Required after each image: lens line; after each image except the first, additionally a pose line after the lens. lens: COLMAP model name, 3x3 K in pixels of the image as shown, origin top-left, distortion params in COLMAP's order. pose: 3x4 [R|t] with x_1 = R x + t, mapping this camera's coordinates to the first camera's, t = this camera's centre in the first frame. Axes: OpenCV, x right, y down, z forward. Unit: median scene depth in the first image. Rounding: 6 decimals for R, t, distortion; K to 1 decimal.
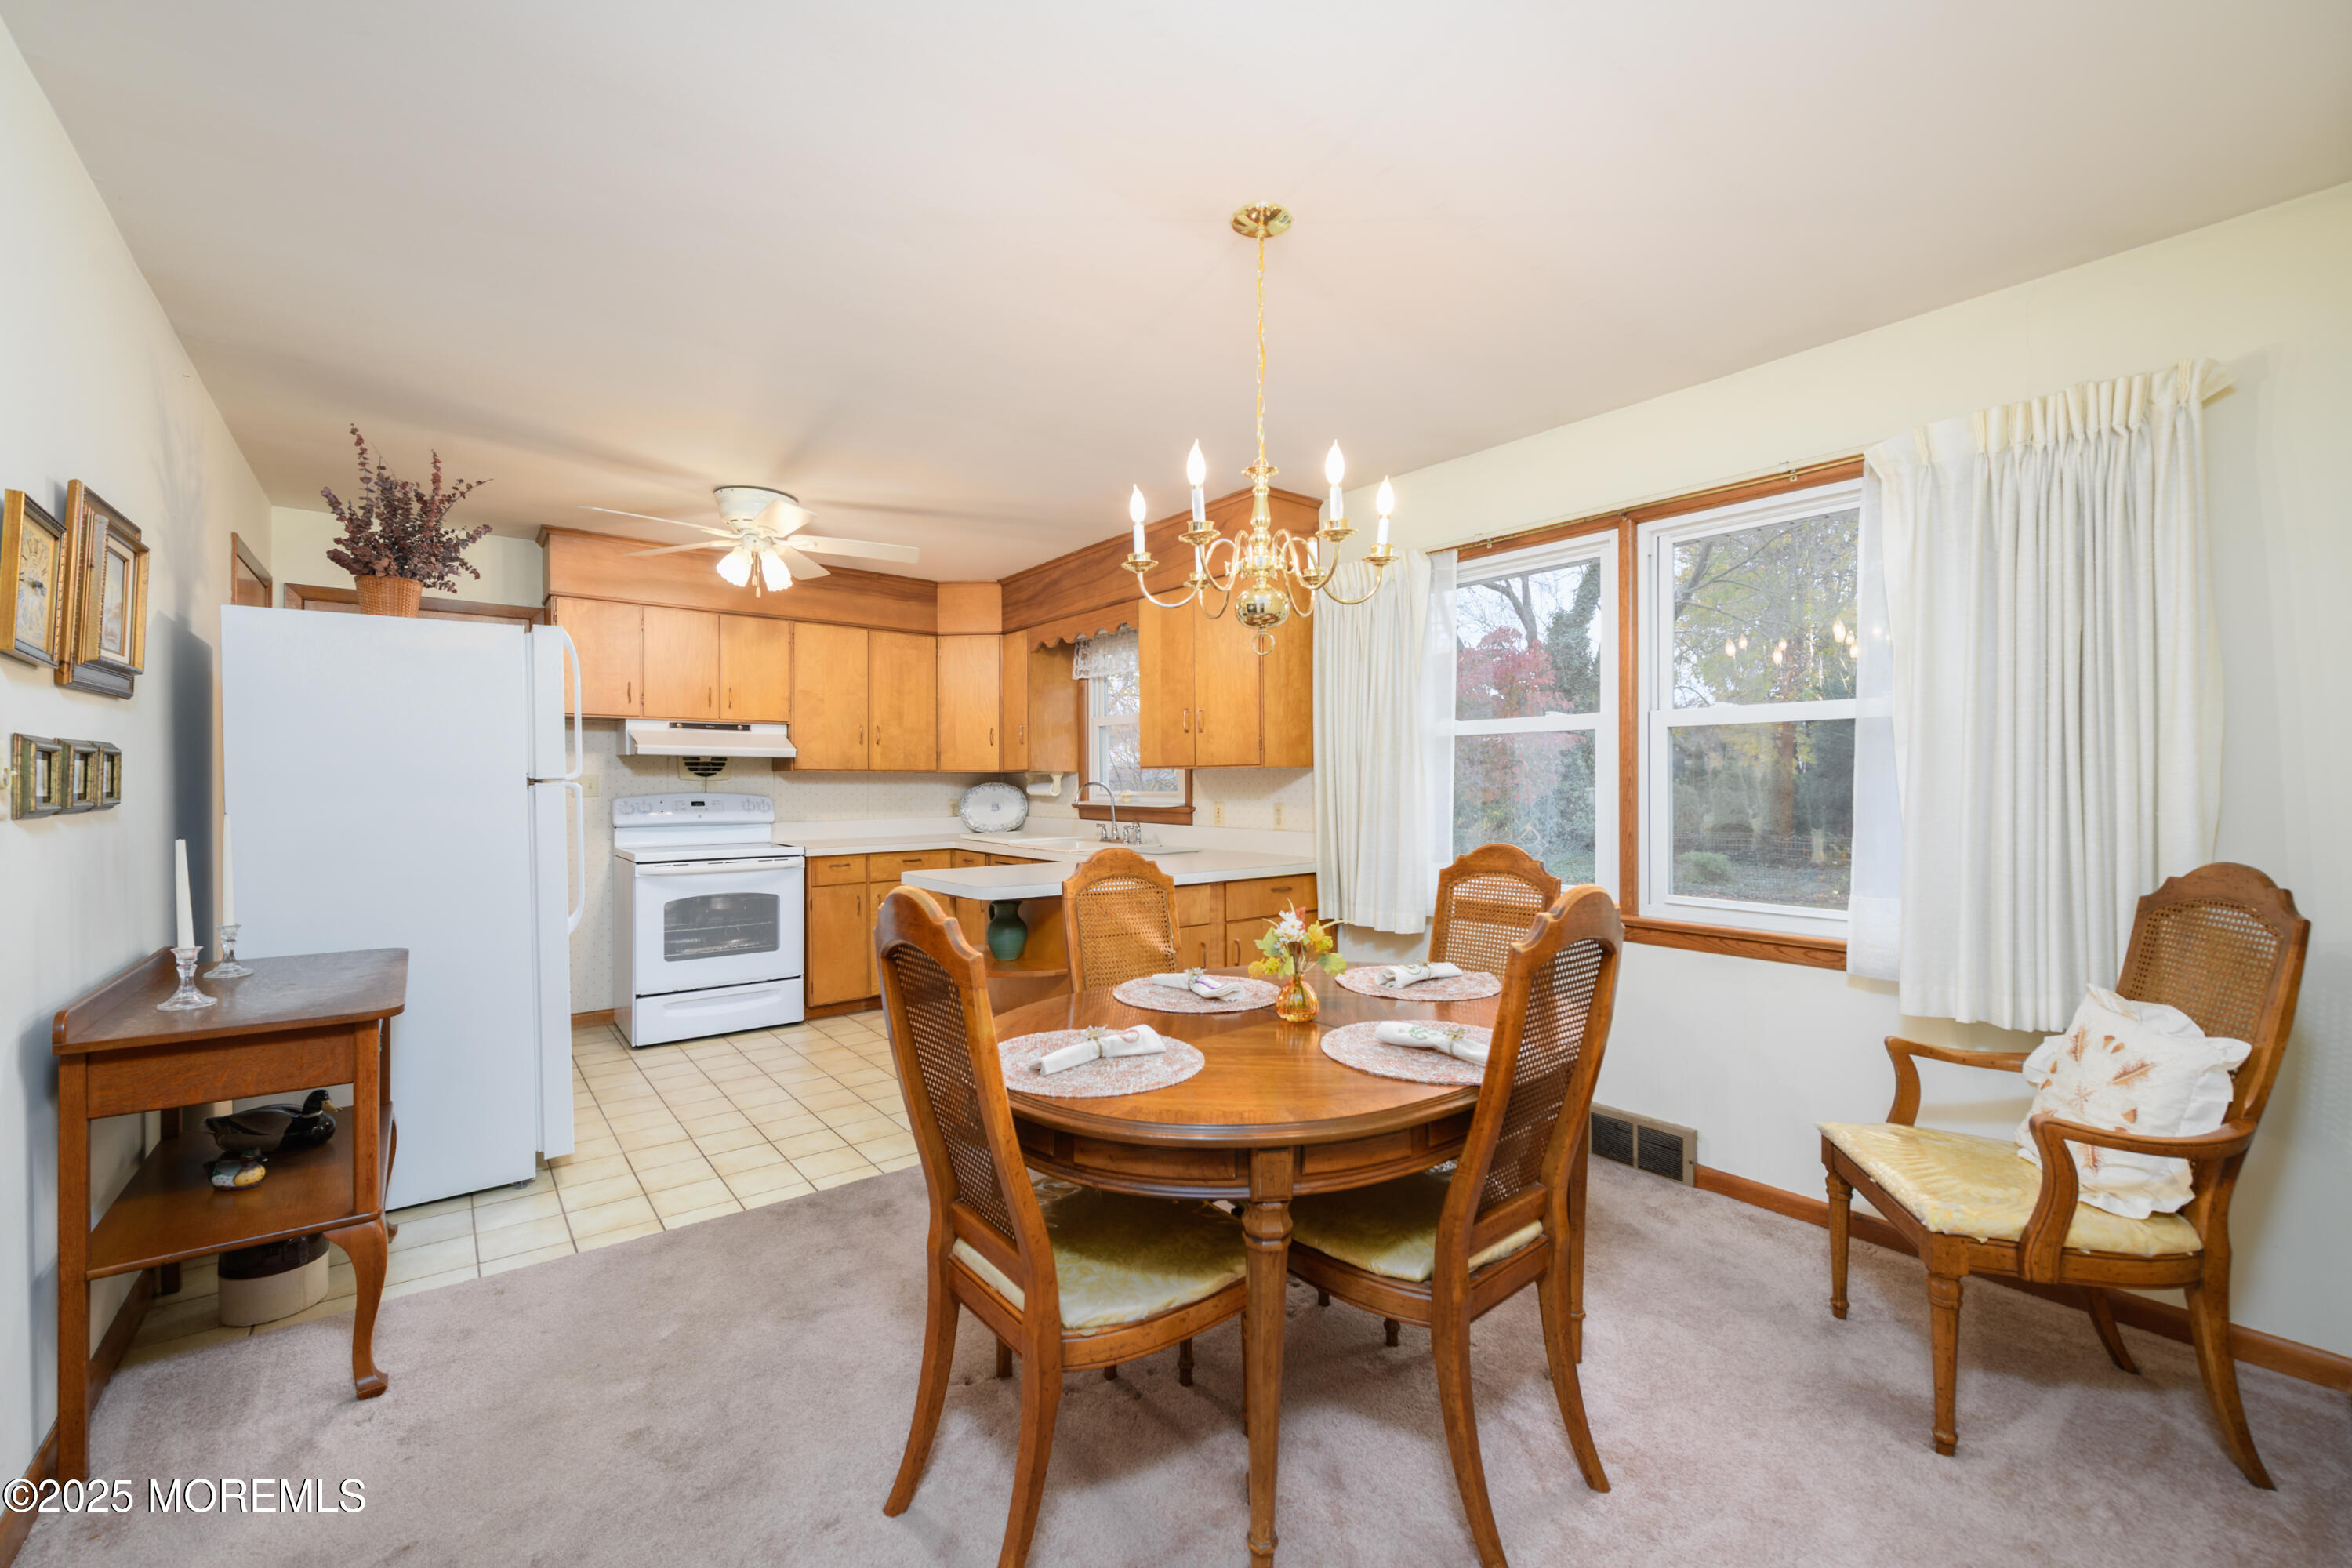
lens RADIAL K [[946.5, 0, 1186.9], [0, 946.5, 778.7], [0, 0, 1]] dist [-0.000026, -0.001723]
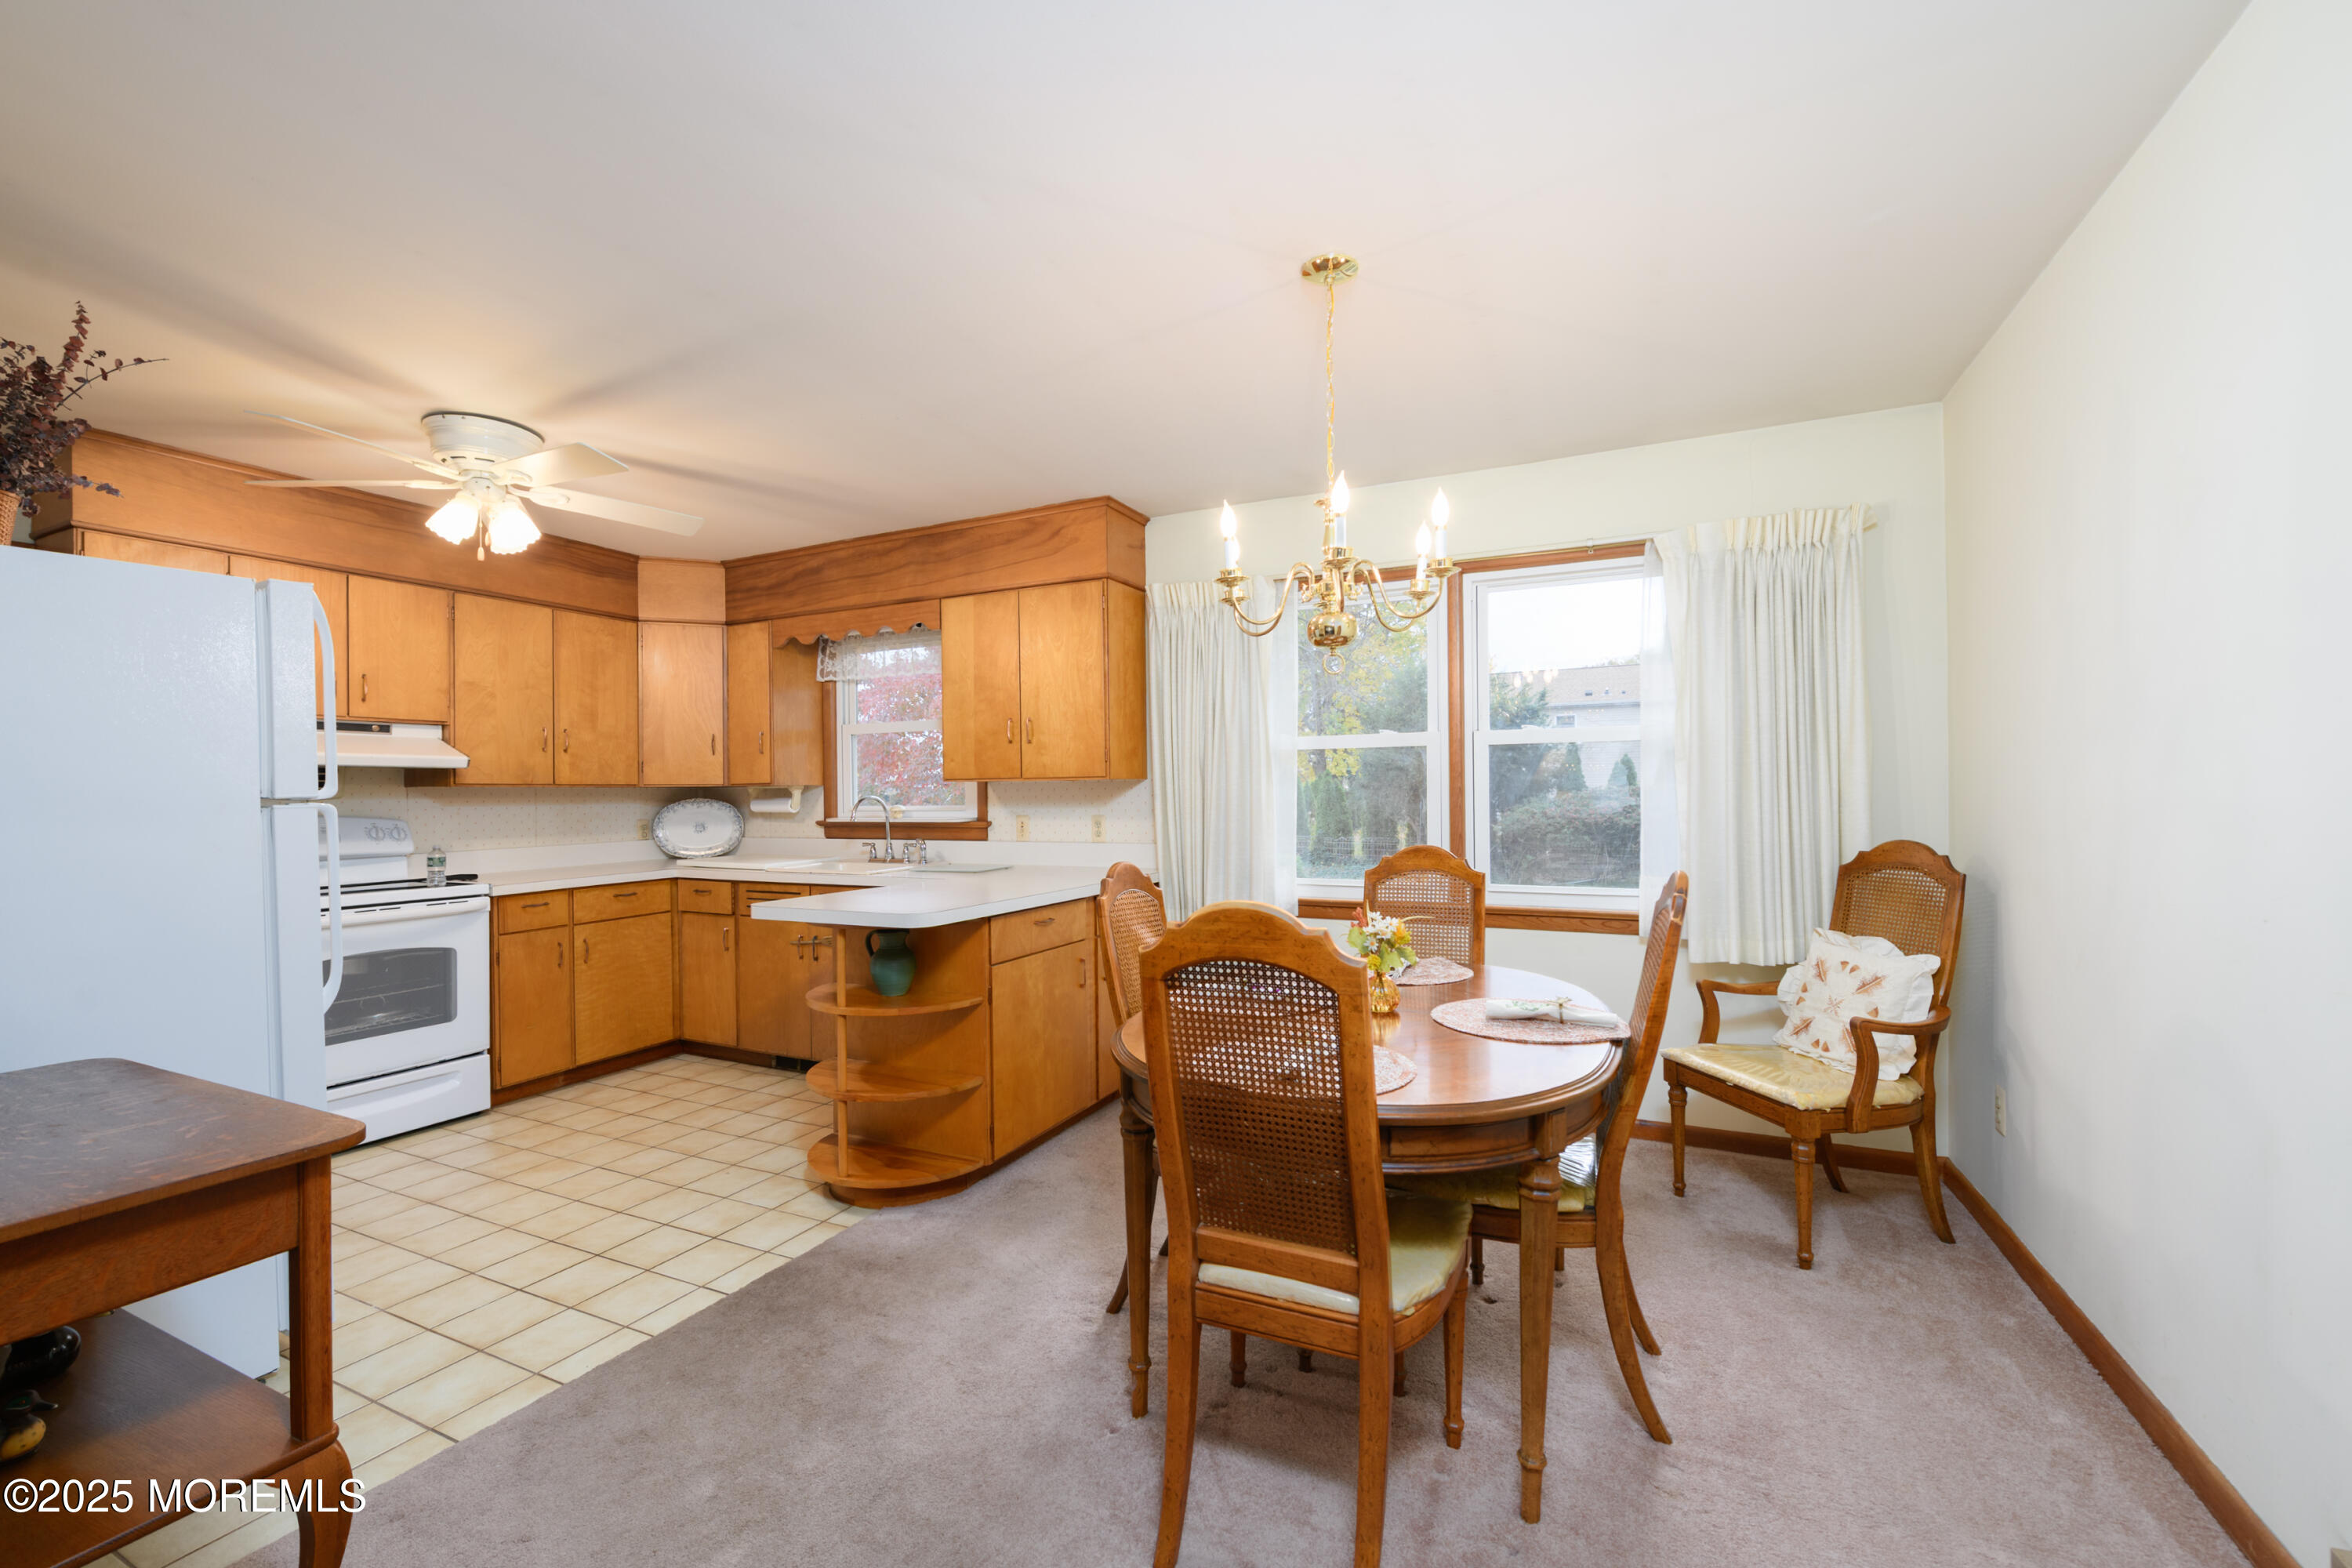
lens RADIAL K [[946.5, 0, 1169.3], [0, 946.5, 794.1], [0, 0, 1]] dist [-0.000026, -0.001723]
pose [[0.900782, -0.009442, 0.434169, -0.249646], [0.008139, 0.999955, 0.004860, -0.000830], [-0.434195, -0.000845, 0.900818, 0.057310]]
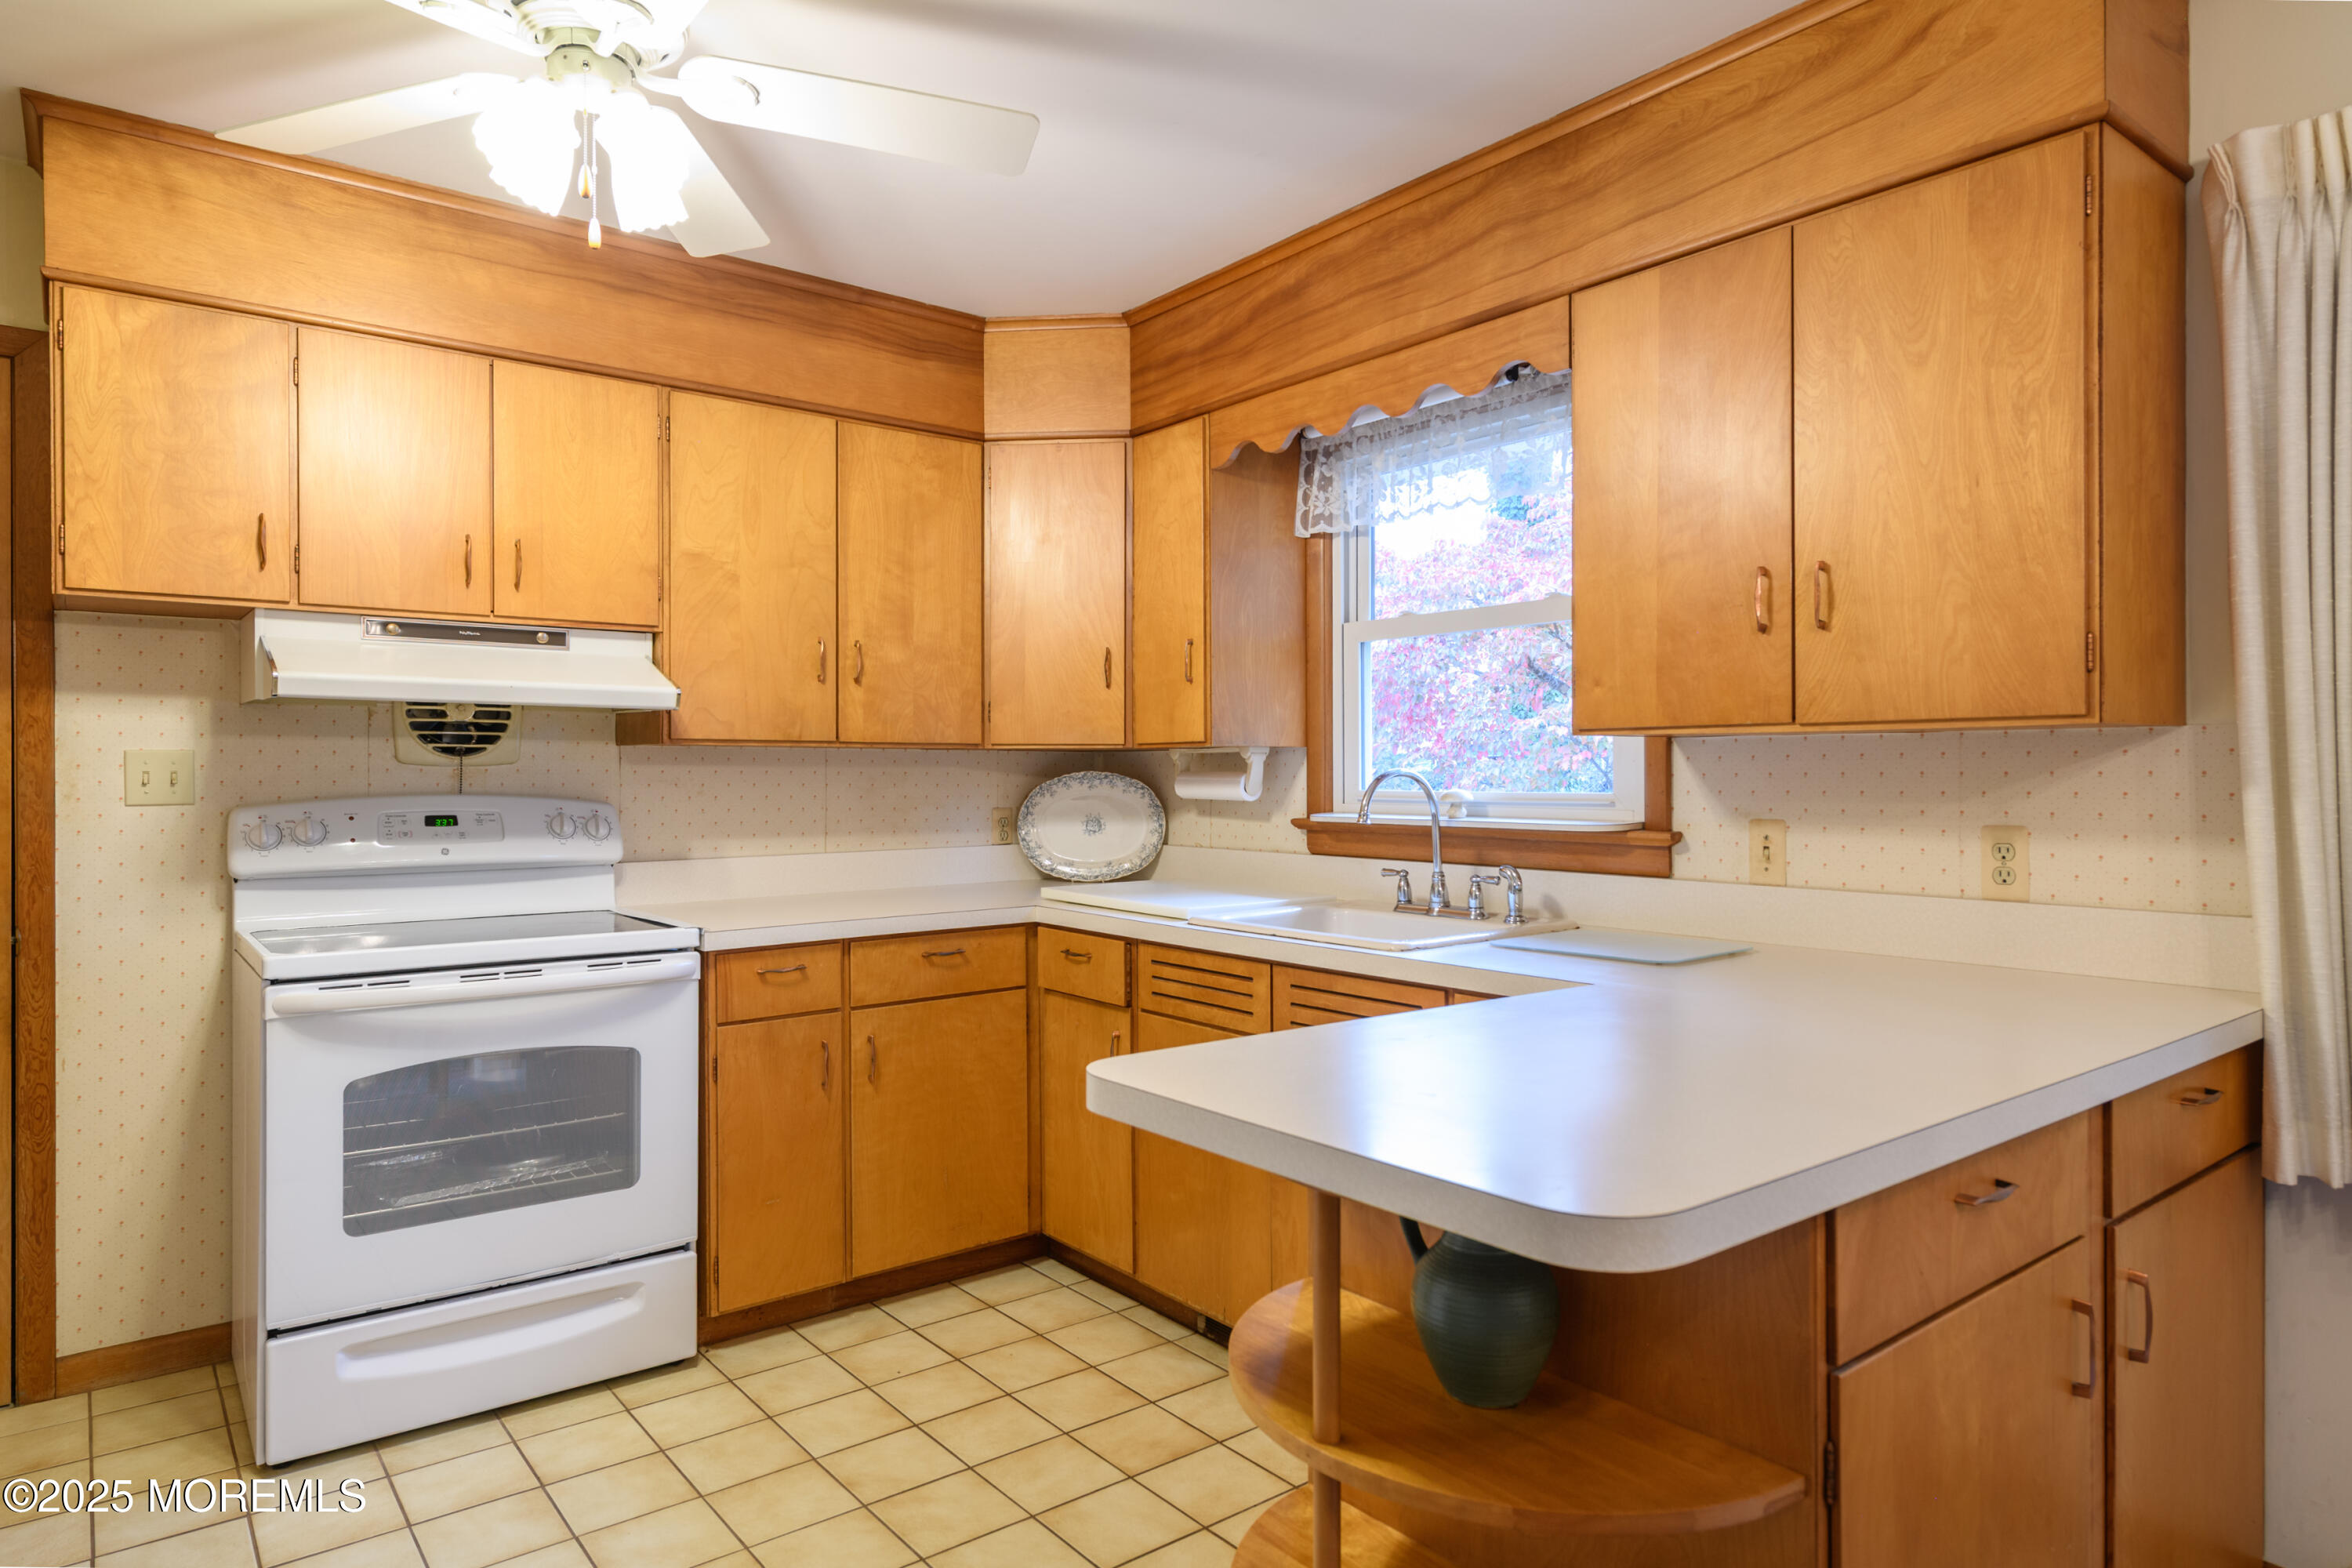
lens RADIAL K [[1365.5, 0, 1168.7], [0, 1365.5, 761.8], [0, 0, 1]] dist [0.016152, -0.007785]
pose [[0.999904, 0.000248, -0.013878, -0.202820], [-0.000313, 0.999989, -0.004694, 0.003285], [0.013877, 0.004697, 0.999893, 0.431711]]
